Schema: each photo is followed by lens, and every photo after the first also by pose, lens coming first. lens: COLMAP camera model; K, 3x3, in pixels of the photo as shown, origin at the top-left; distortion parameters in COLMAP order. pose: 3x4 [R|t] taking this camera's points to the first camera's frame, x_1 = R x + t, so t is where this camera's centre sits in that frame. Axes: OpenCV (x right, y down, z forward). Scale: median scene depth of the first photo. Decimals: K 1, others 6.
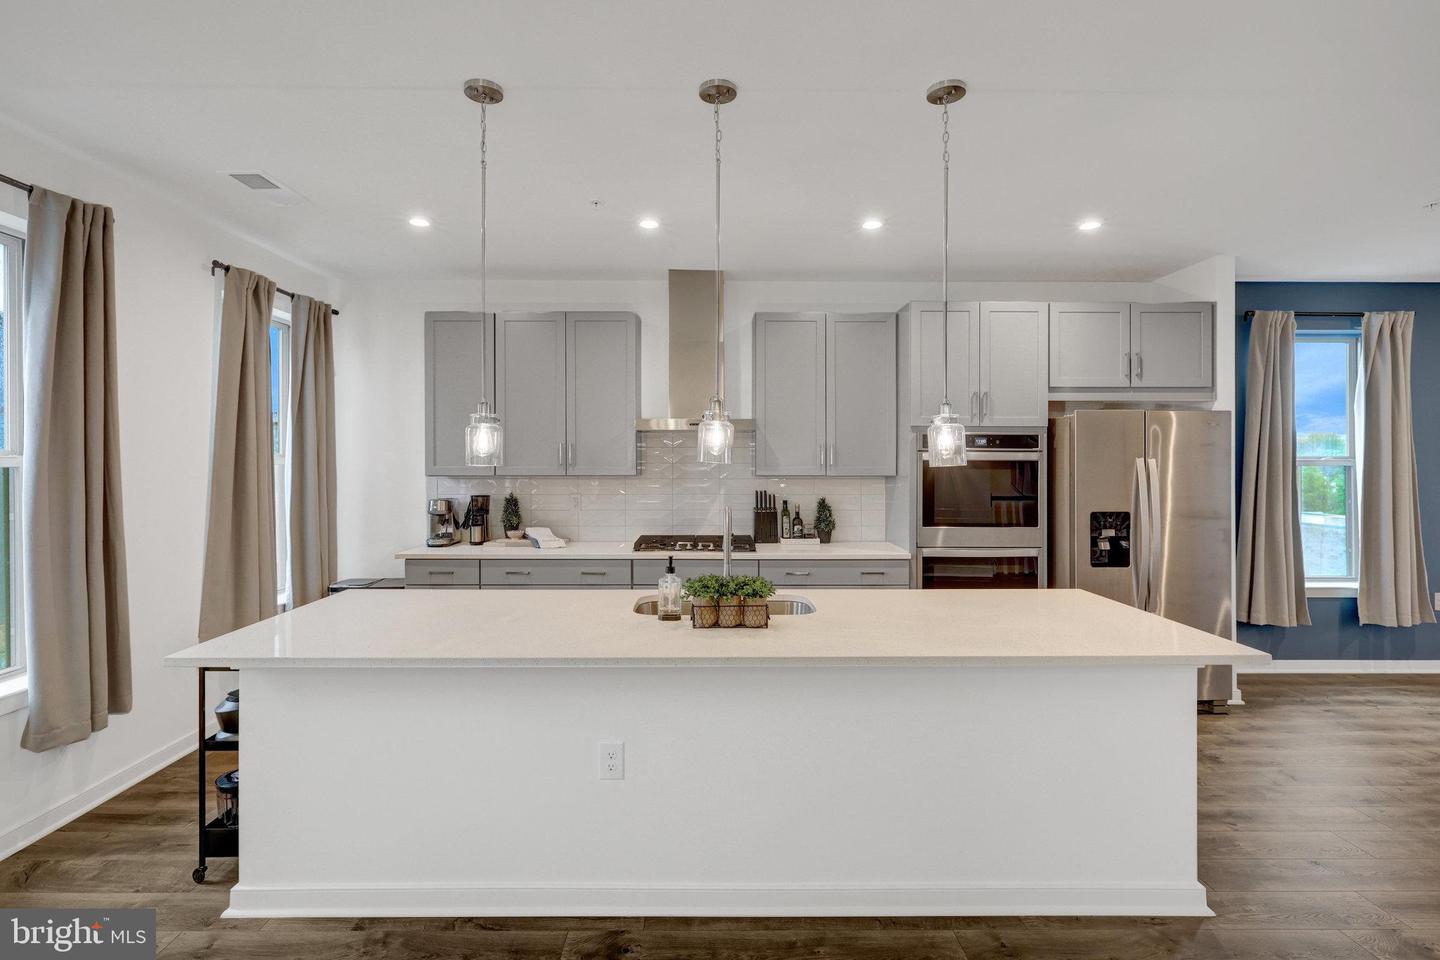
lens RADIAL K [[684.3, 0, 701.1], [0, 684.3, 458.7], [0, 0, 1]] dist [-0.001324, -0.000147]
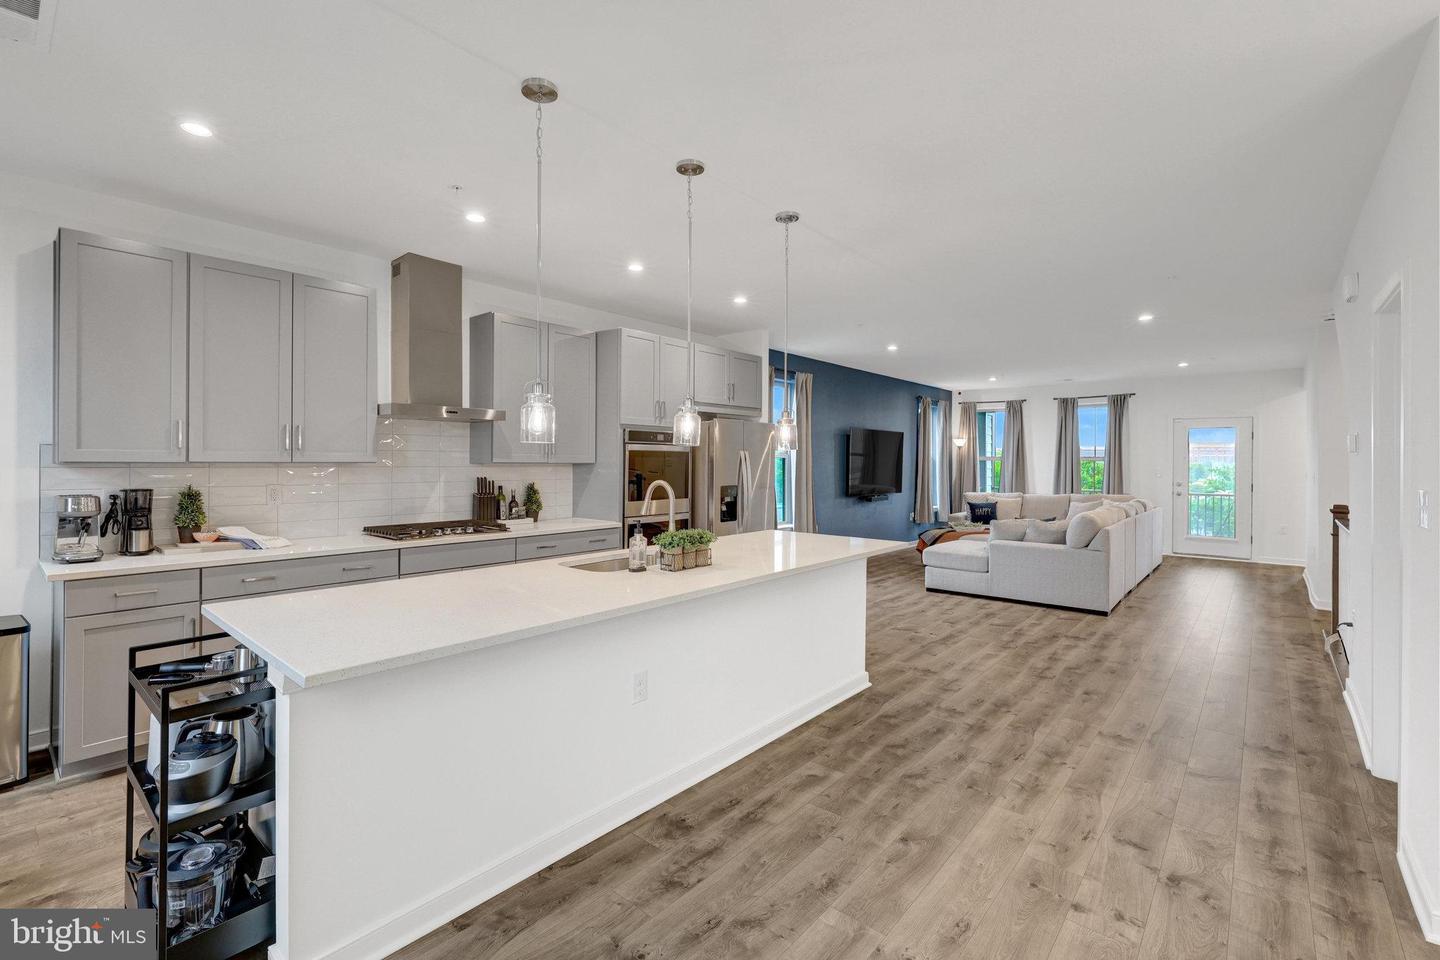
lens RADIAL K [[637.2, 0, 703.6], [0, 637.2, 458.1], [0, 0, 1]] dist [-0.000953, 0.000020]
pose [[0.664312, 0.006235, 0.747429, -0.448179], [-0.007579, 0.999970, -0.001606, 0.016121], [-0.747417, -0.004598, 0.664339, 0.078437]]
